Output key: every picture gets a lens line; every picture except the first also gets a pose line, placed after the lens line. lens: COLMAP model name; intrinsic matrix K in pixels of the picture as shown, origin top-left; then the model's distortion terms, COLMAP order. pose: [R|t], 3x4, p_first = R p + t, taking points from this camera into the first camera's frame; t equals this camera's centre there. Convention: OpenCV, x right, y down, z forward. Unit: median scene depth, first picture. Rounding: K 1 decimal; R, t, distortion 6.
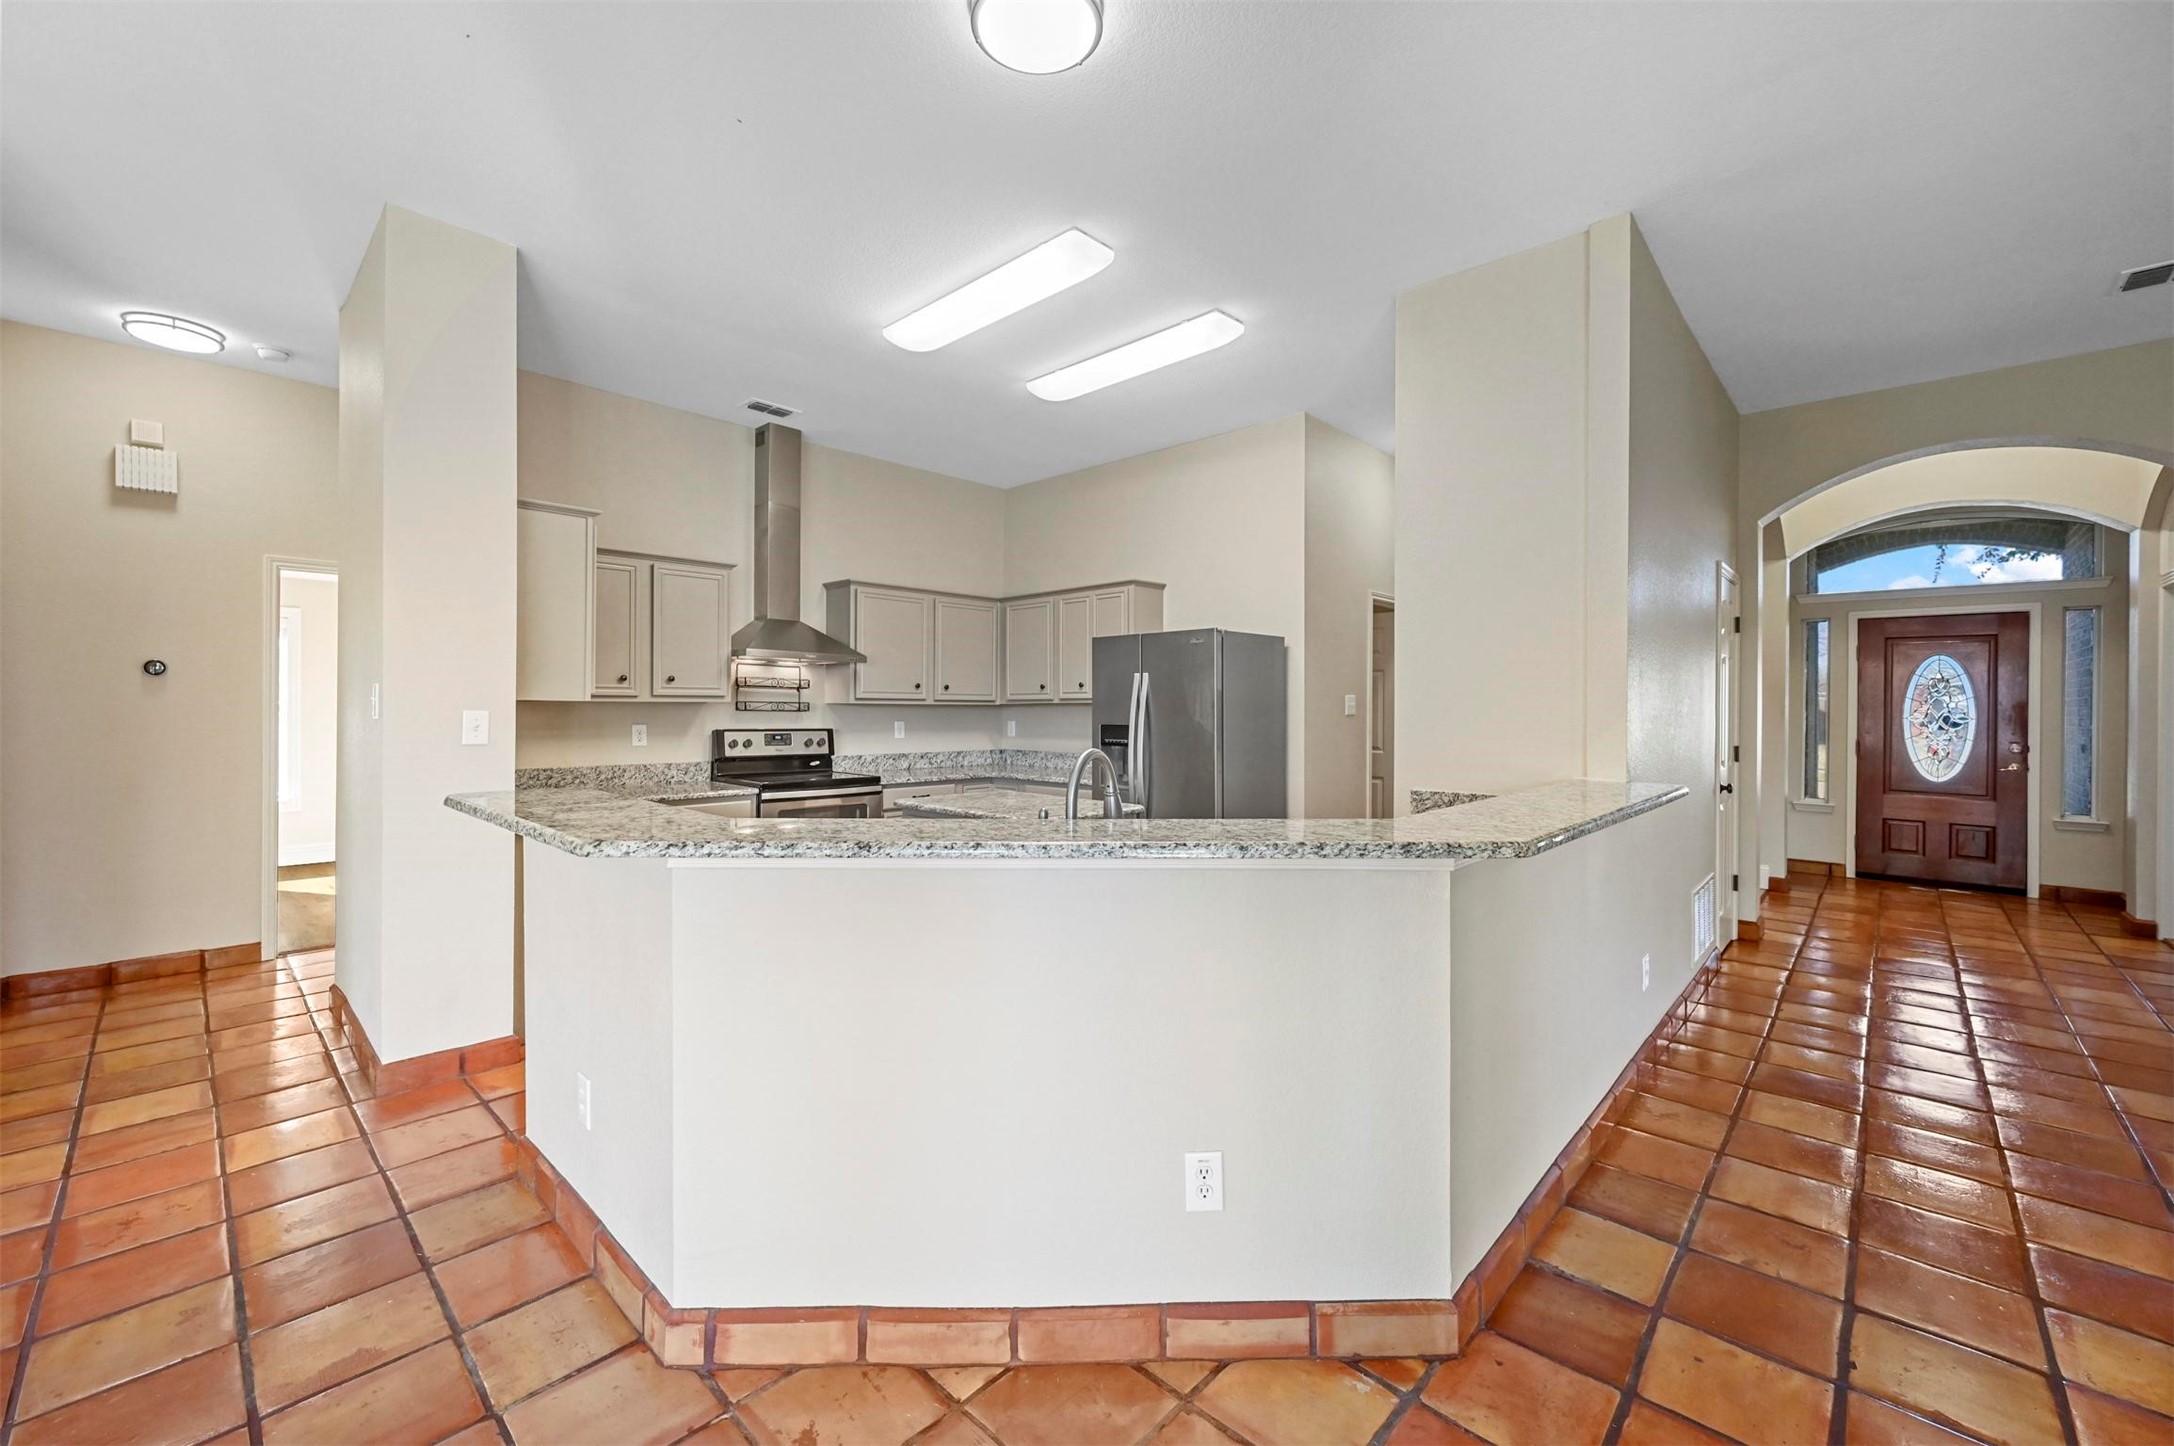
lens RADIAL K [[856.7, 0, 1093.0], [0, 856.7, 706.3], [0, 0, 1]] dist [-0.004269, 0.001865]
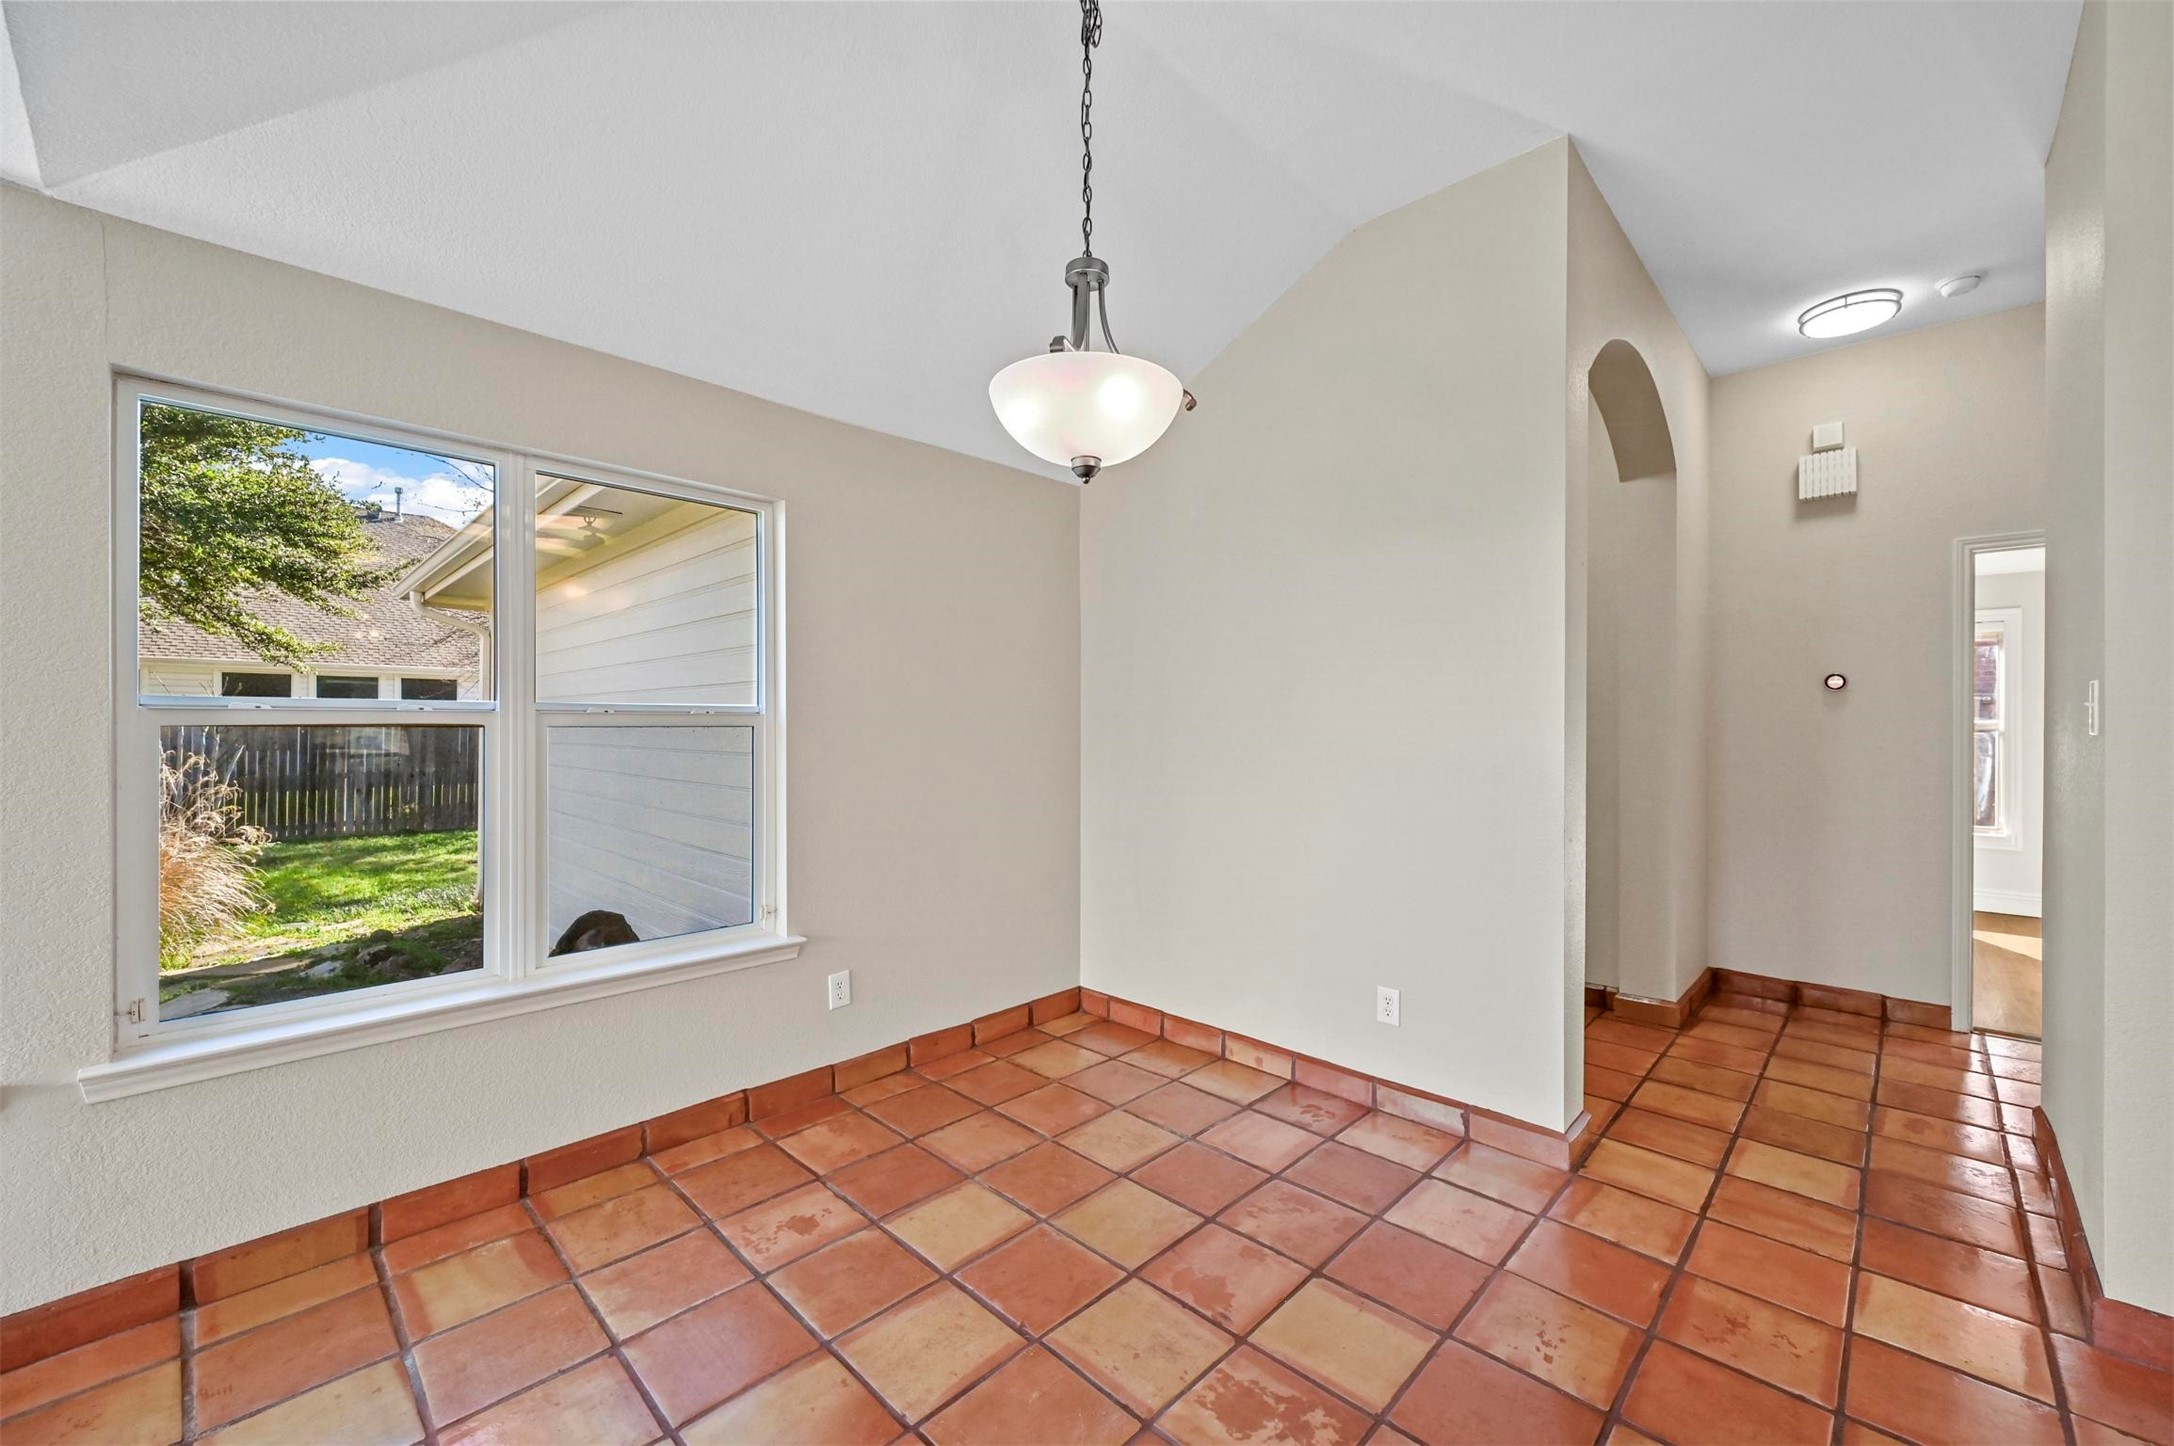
lens RADIAL K [[856.7, 0, 1084.5], [0, 856.7, 724.0], [0, 0, 1]] dist [-0.004269, 0.001865]
pose [[-0.022418, -0.006151, -0.999730, -0.131329], [-0.000957, 0.999981, -0.006131, 0.008369], [0.999748, 0.000819, -0.022424, 0.185544]]
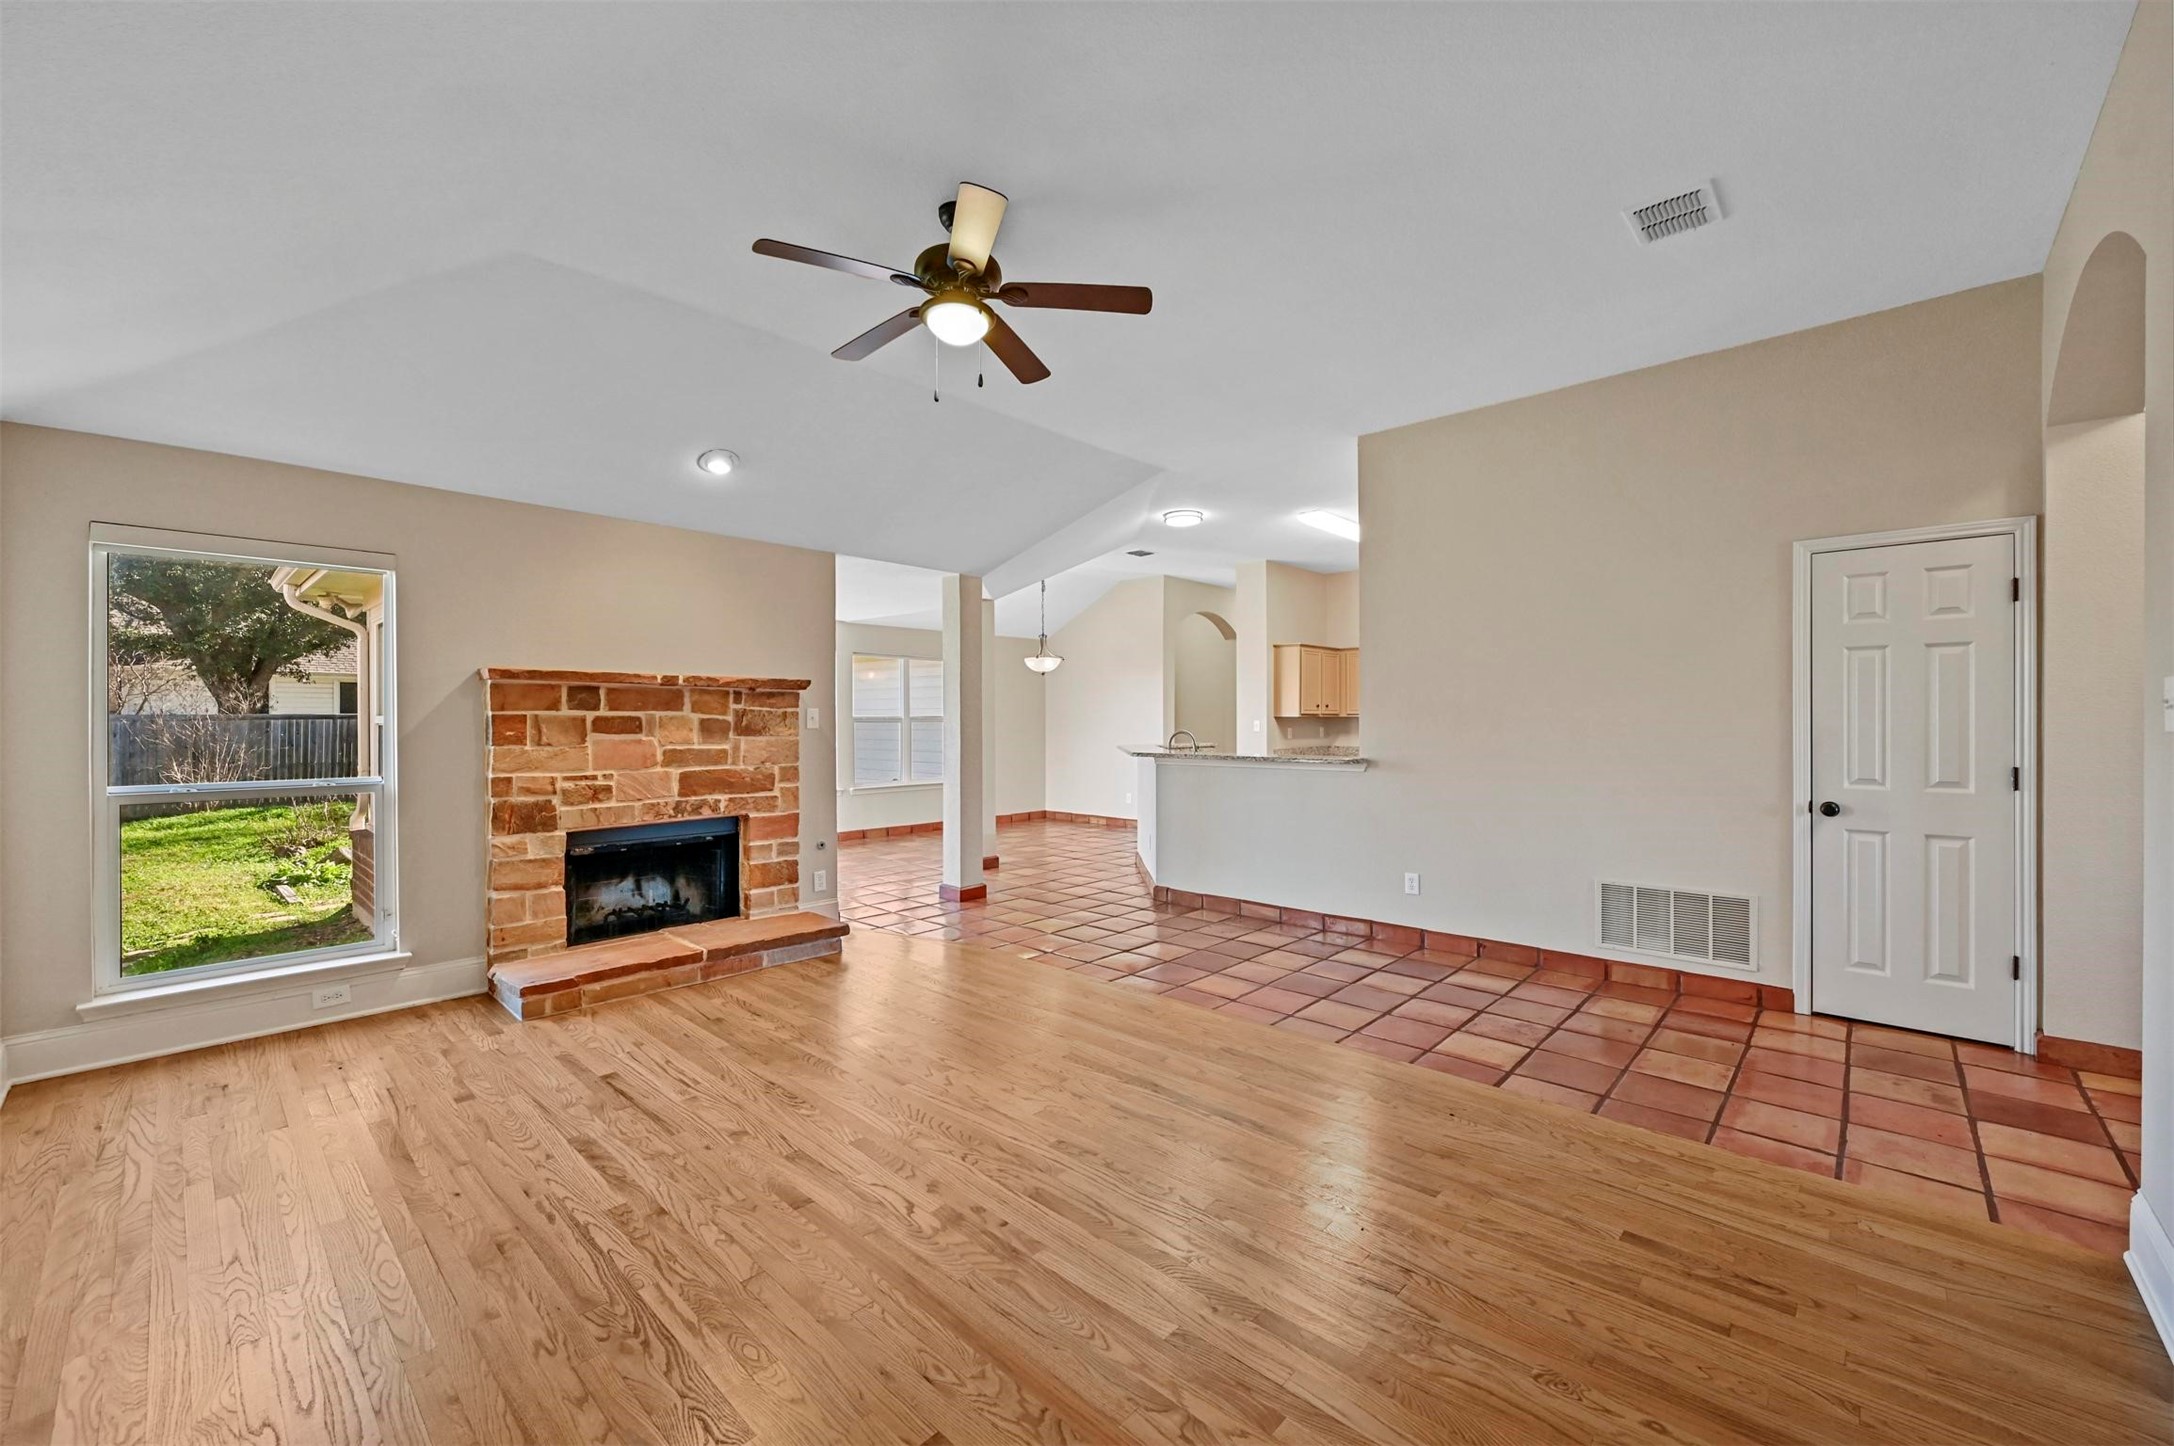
lens RADIAL K [[856.7, 0, 1102.7], [0, 856.7, 722.0], [0, 0, 1]] dist [-0.004269, 0.001865]
pose [[0.017842, -0.001704, -0.999839, 1.558861], [0.003219, 0.999993, -0.001647, 0.010665], [0.999836, -0.003189, 0.017848, 0.286754]]
